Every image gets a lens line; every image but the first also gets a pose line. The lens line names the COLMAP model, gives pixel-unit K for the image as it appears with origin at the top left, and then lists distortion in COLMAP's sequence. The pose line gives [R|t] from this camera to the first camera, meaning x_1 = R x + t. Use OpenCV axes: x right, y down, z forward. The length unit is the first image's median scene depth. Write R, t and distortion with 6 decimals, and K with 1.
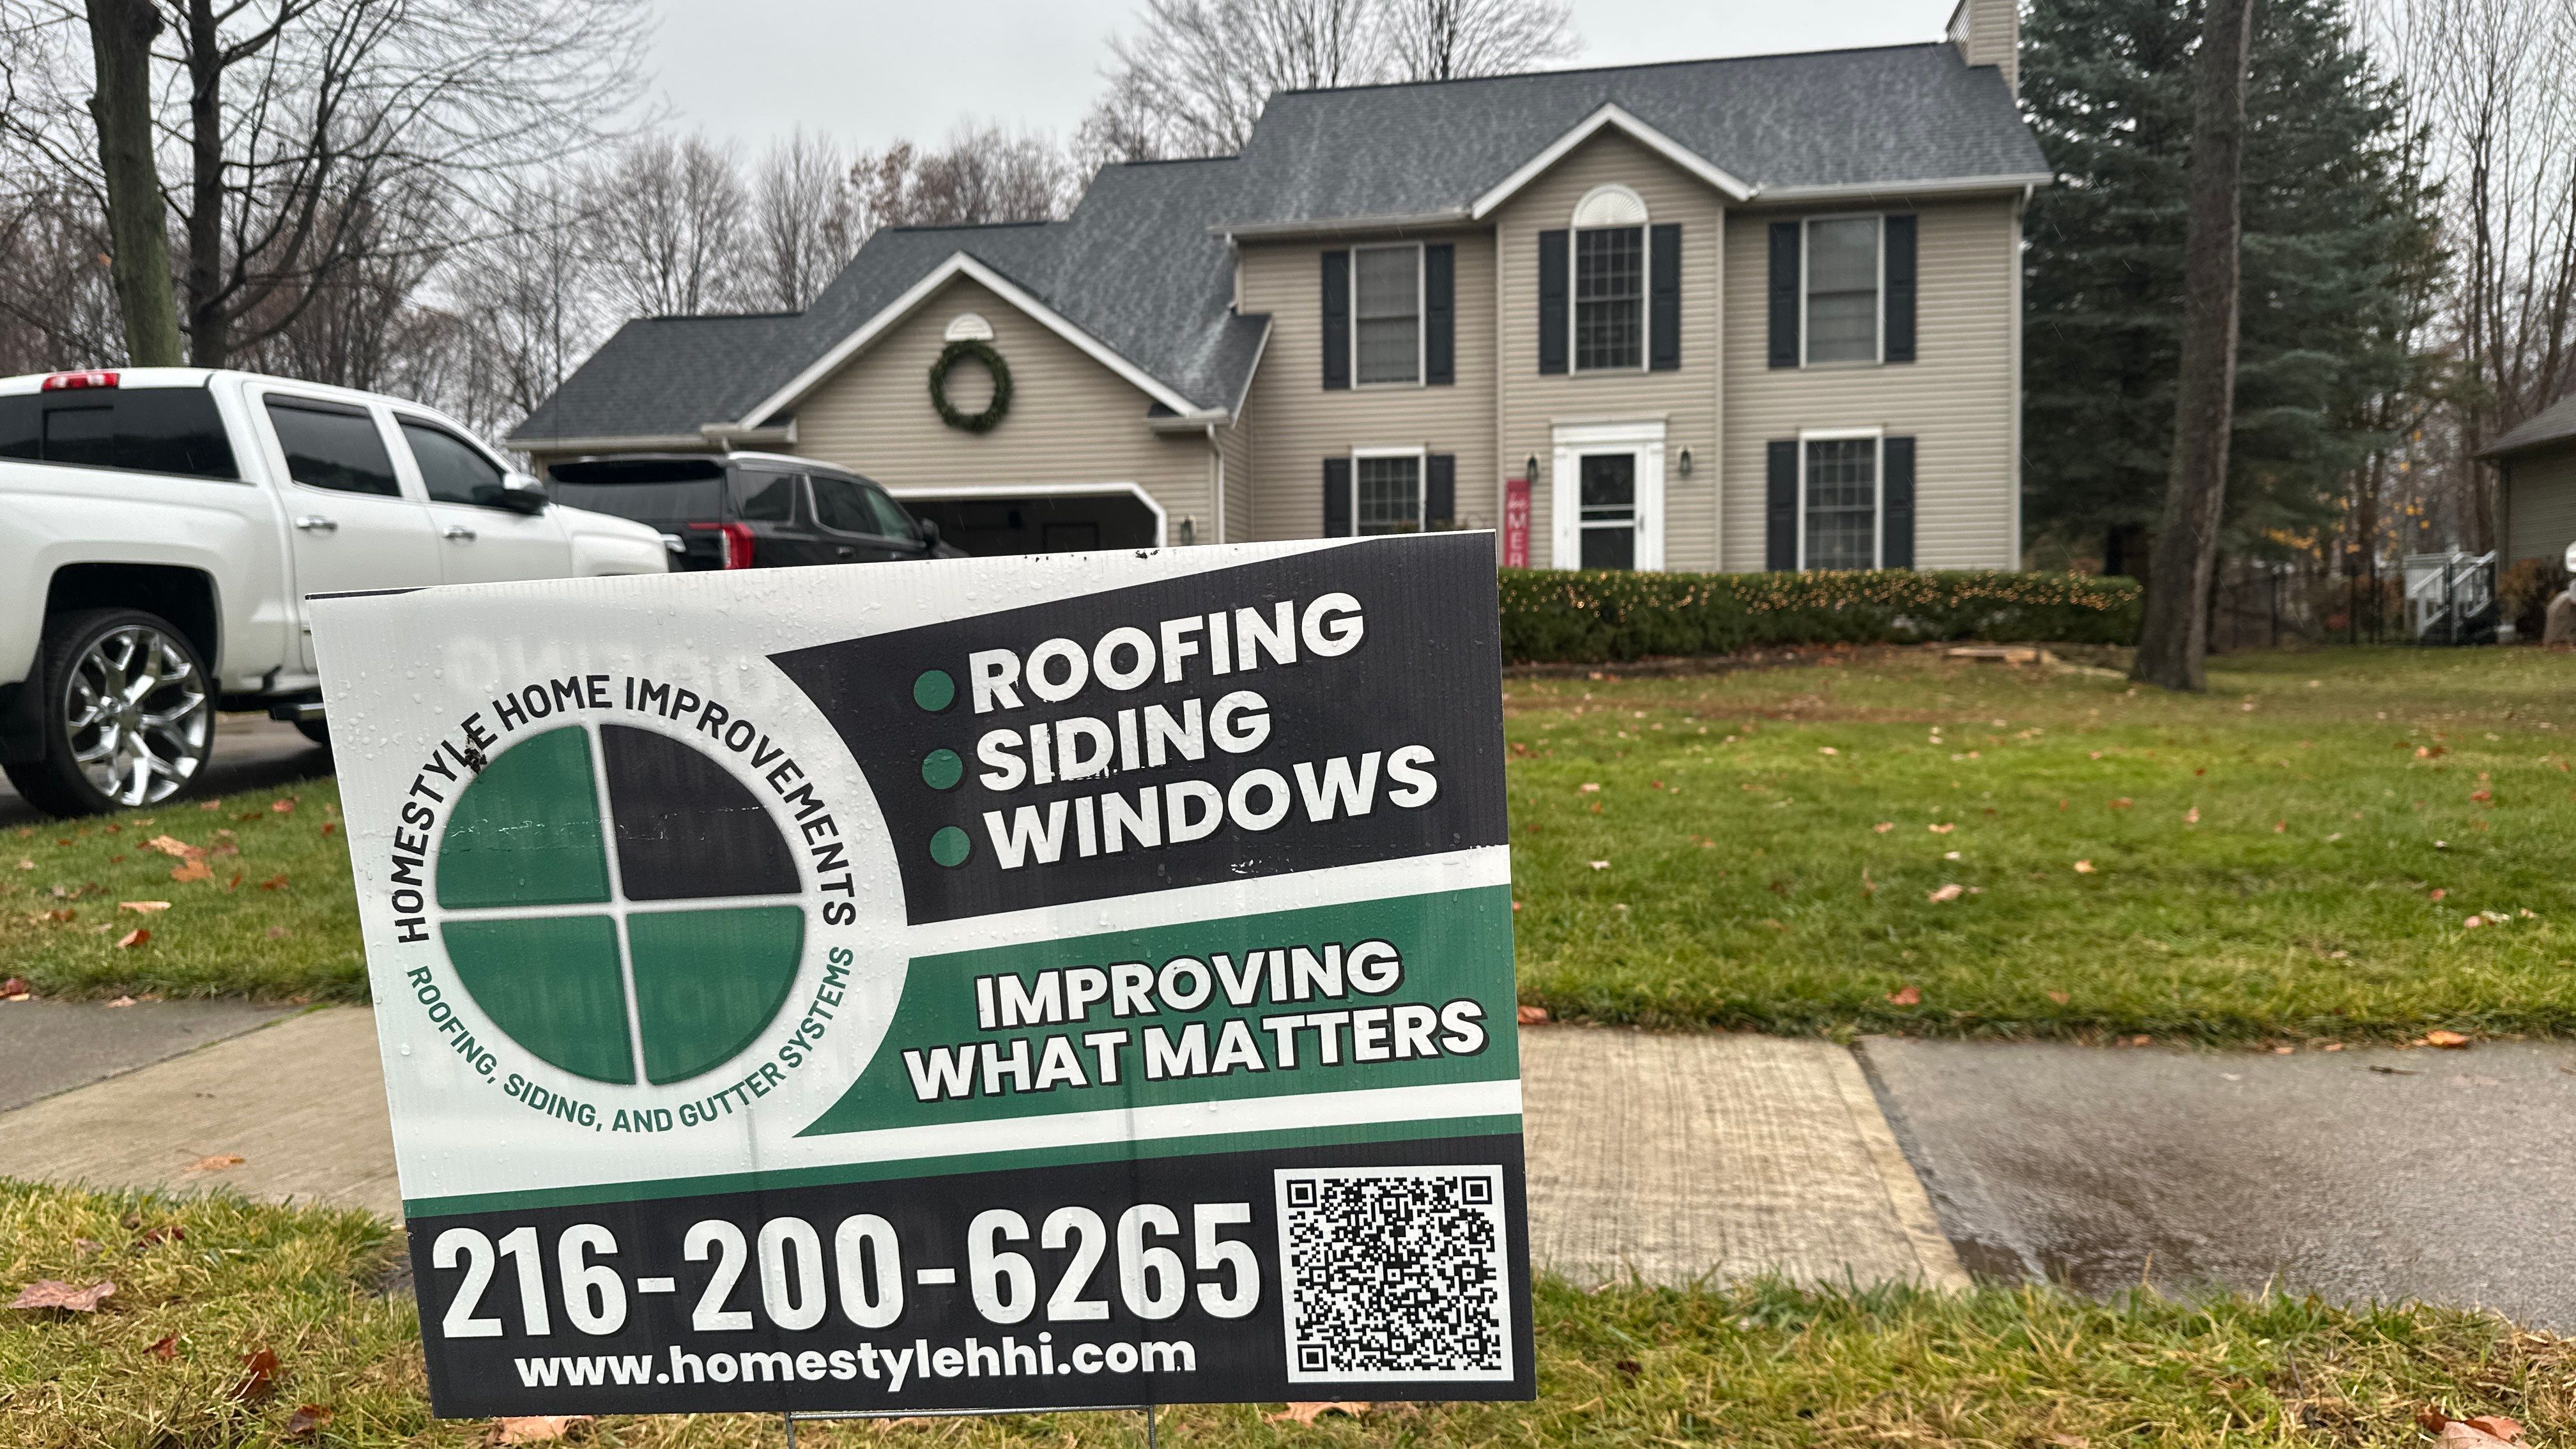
lens RADIAL K [[1795.0, 0, 1298.7], [0, 1795.0, 756.4], [0, 0, 1]] dist [0.006071, -0.001432]
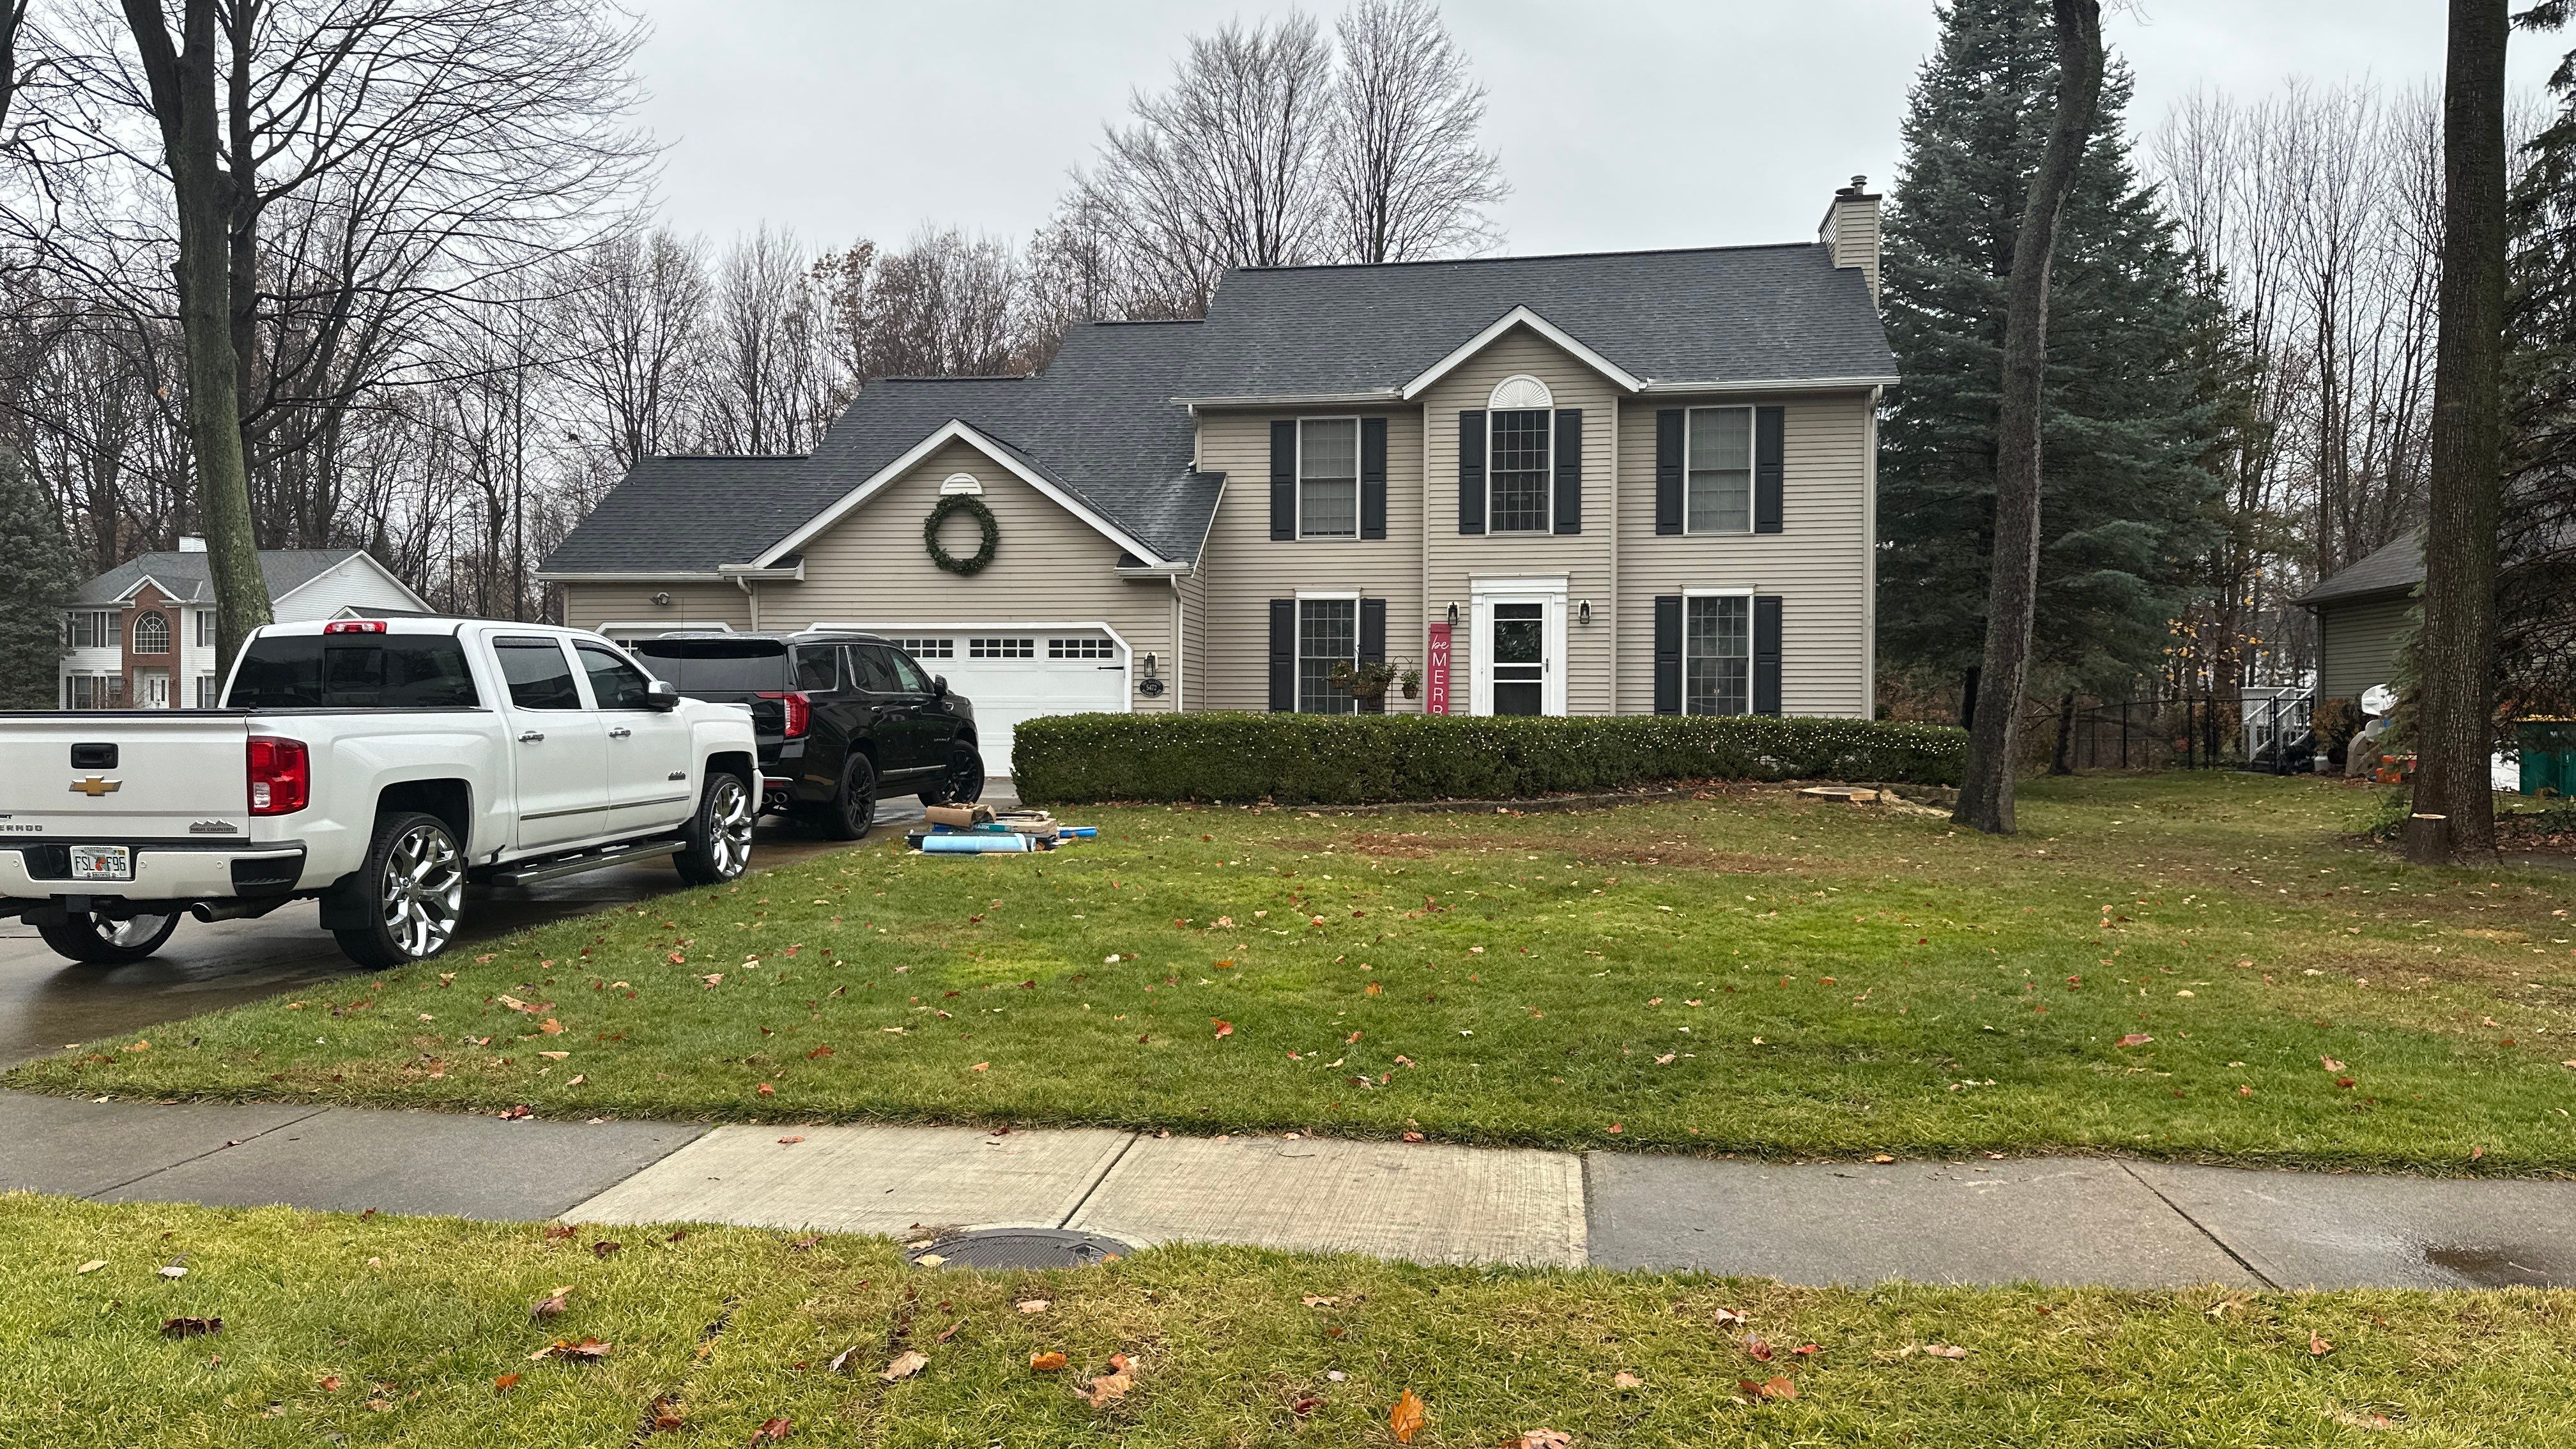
lens RADIAL K [[1771.2, 0, 1288.0], [0, 1771.2, 724.5], [0, 0, 1]] dist [0.070902, -0.076340]
pose [[0.999400, 0.015008, 0.031225, -0.009709], [-0.013235, 0.998330, -0.056234, -0.026305], [-0.032017, 0.055787, 0.997929, -0.127482]]
